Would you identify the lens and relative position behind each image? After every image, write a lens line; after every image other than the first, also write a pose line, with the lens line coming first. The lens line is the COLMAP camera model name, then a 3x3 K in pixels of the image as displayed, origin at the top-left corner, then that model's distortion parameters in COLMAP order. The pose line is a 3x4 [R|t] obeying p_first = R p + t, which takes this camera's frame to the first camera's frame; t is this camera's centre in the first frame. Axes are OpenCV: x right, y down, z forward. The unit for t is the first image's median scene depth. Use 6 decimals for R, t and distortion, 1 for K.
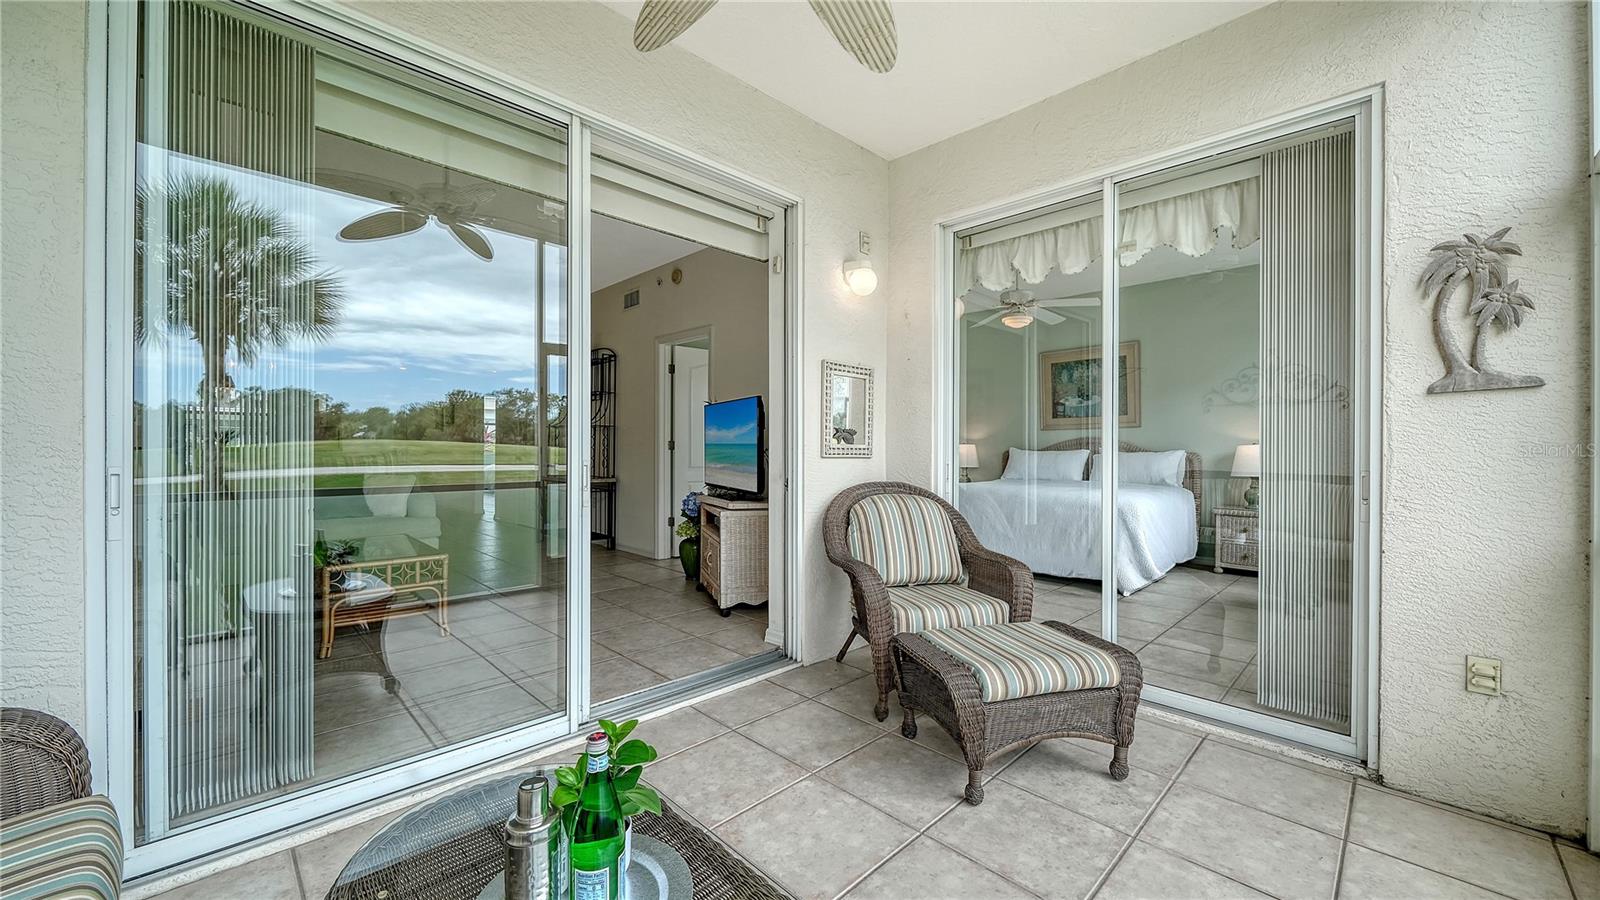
lens RADIAL K [[596.8, 0, 800.1], [0, 596.8, 446.5], [0, 0, 1]] dist [-0.000413, -0.000810]
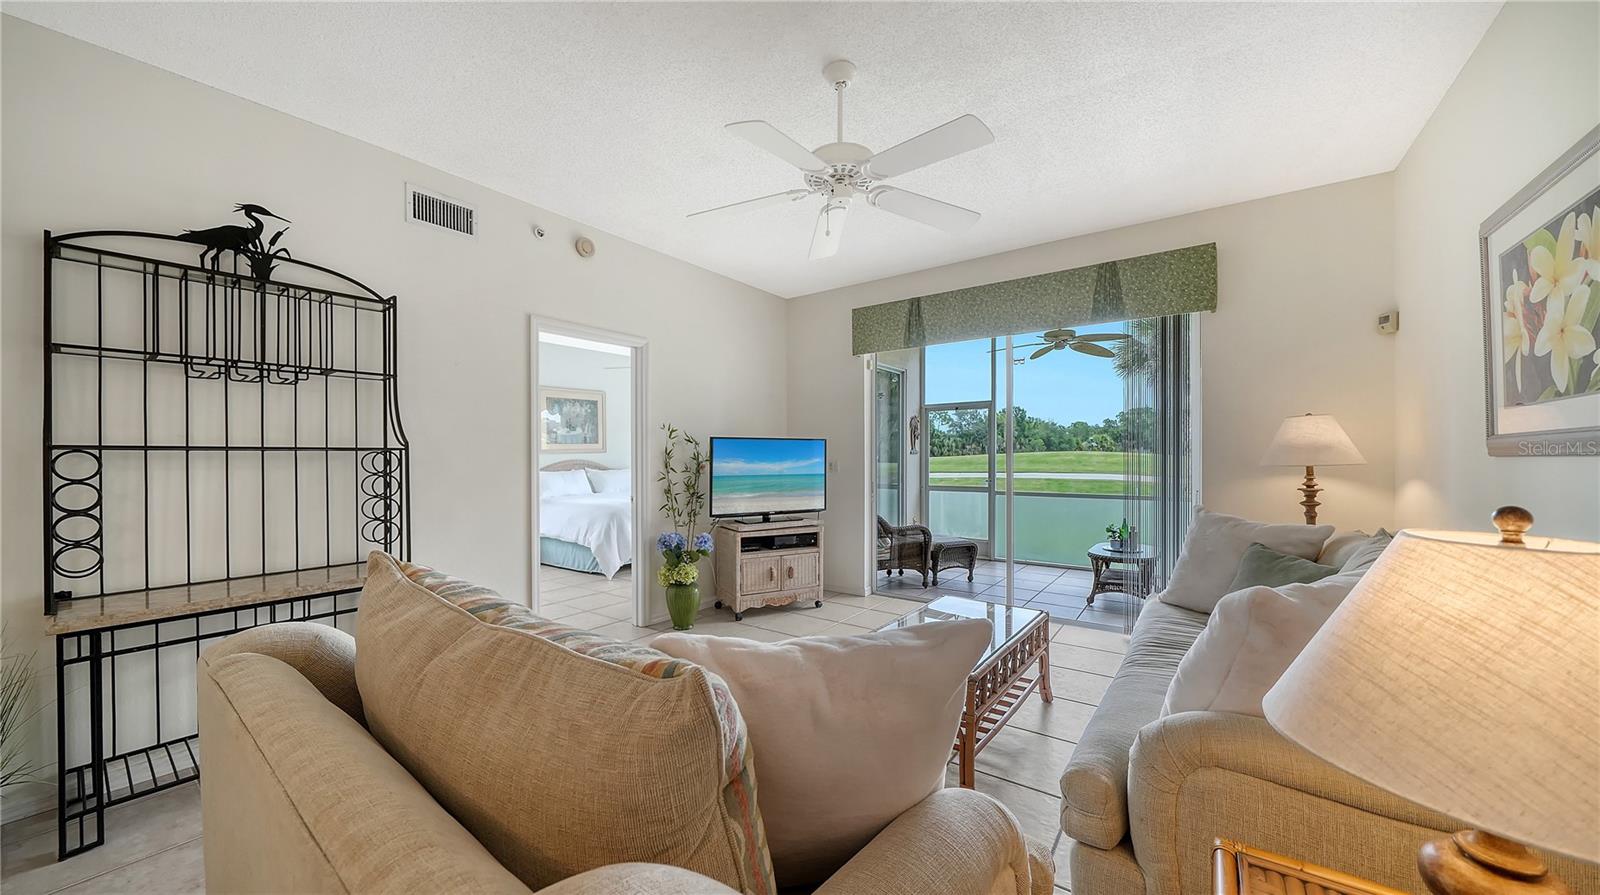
lens RADIAL K [[558.3, 0, 803.6], [0, 558.3, 449.2], [0, 0, 1]] dist [-0.000058, 0.000009]
pose [[-0.167570, 0.004787, 0.985848, -1.495143], [0.003050, 0.999986, -0.004337, -0.060846], [-0.985855, 0.002280, -0.167583, 1.391003]]
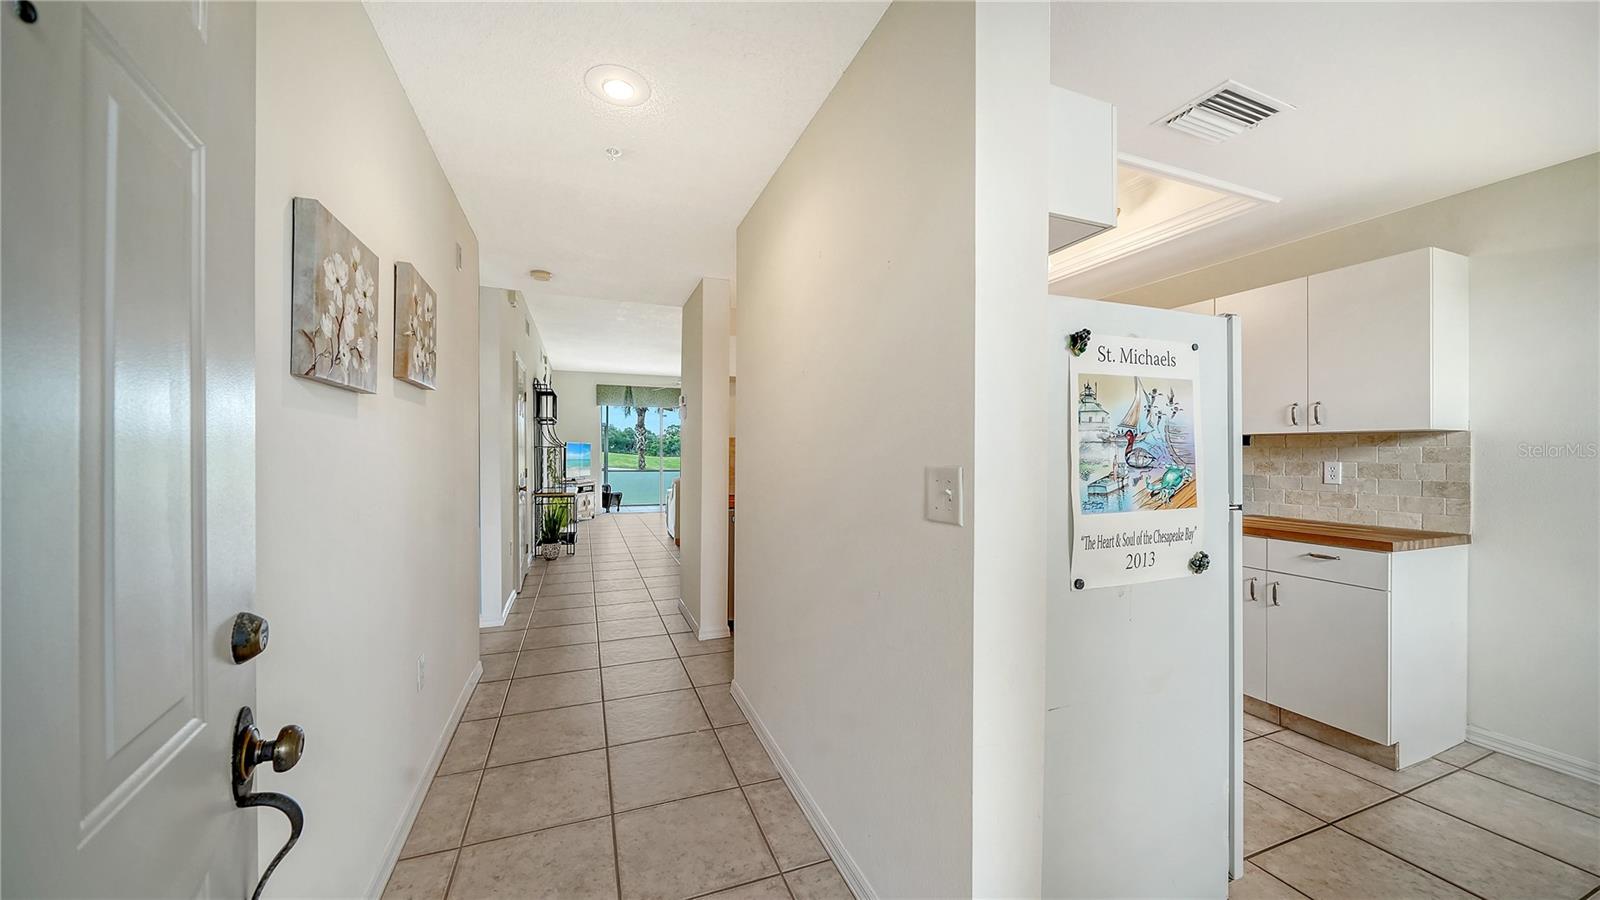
lens RADIAL K [[558.3, 0, 795.7], [0, 558.3, 464.4], [0, 0, 1]] dist [-0.000058, 0.000009]
pose [[-0.914873, -0.023124, 0.403080, -2.457402], [-0.015821, 0.999645, 0.021441, -0.061913], [-0.403433, 0.013239, -0.914914, 3.556331]]
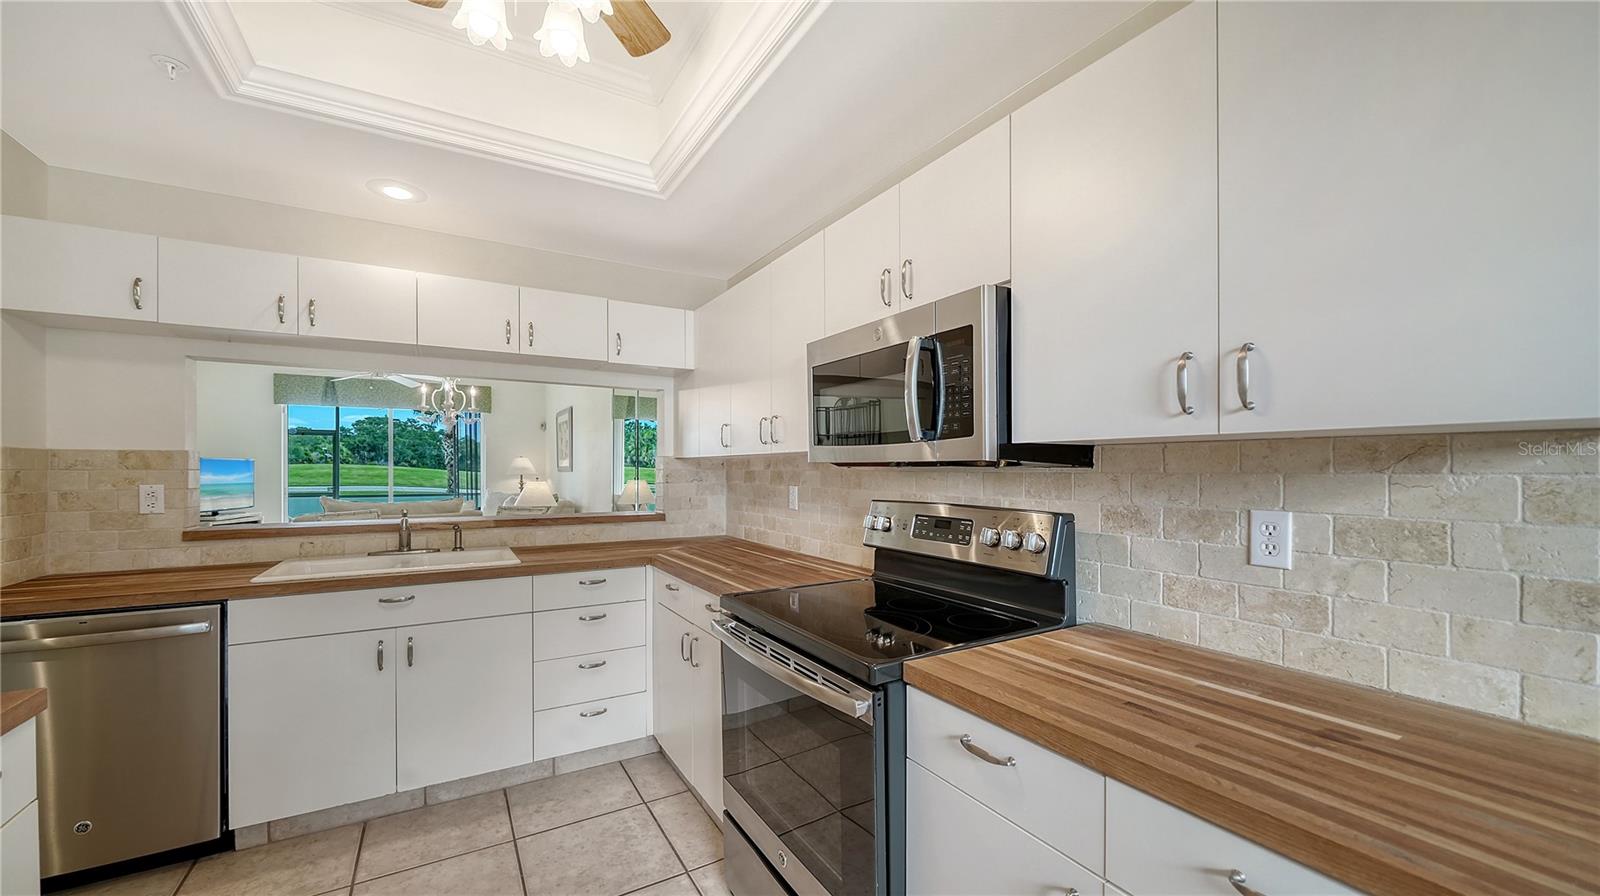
lens RADIAL K [[596.8, 0, 801.4], [0, 596.8, 480.4], [0, 0, 1]] dist [-0.000413, -0.000810]
pose [[-0.971497, -0.014914, 0.236582, -2.680872], [-0.009982, 0.999707, 0.022031, -0.083979], [-0.236842, 0.019042, -0.971362, 2.841263]]
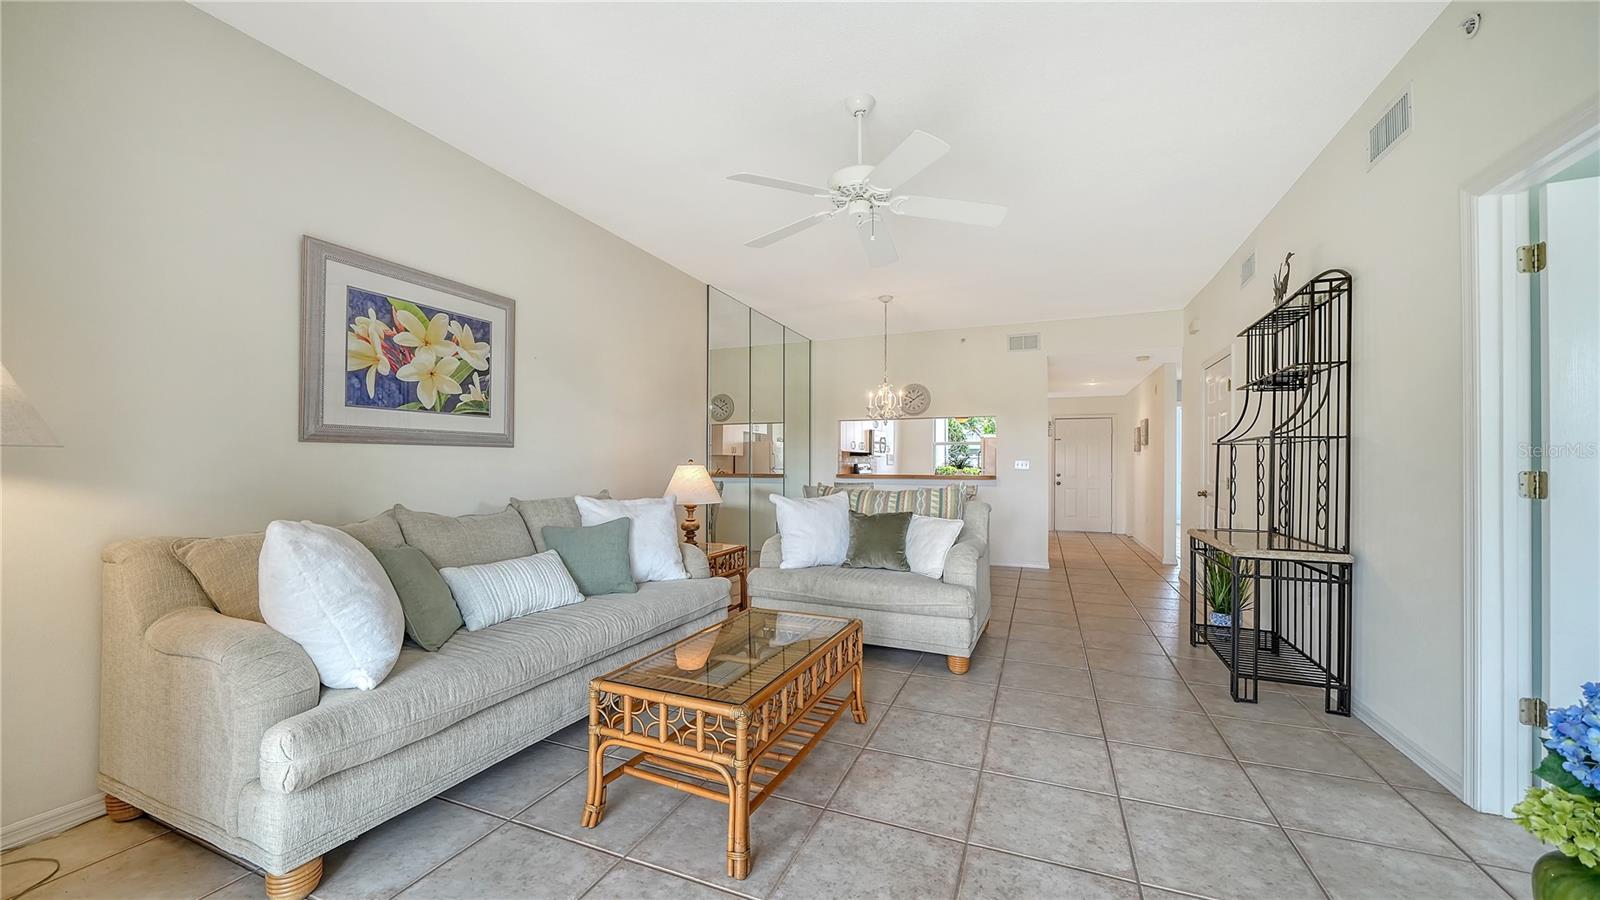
lens RADIAL K [[596.8, 0, 799.0], [0, 596.8, 460.4], [0, 0, 1]] dist [-0.000413, -0.000810]
pose [[0.383687, -0.014863, -0.923344, -0.112840], [-0.001153, 0.999862, -0.016574, -0.017404], [0.923463, 0.007424, 0.383616, 0.847746]]
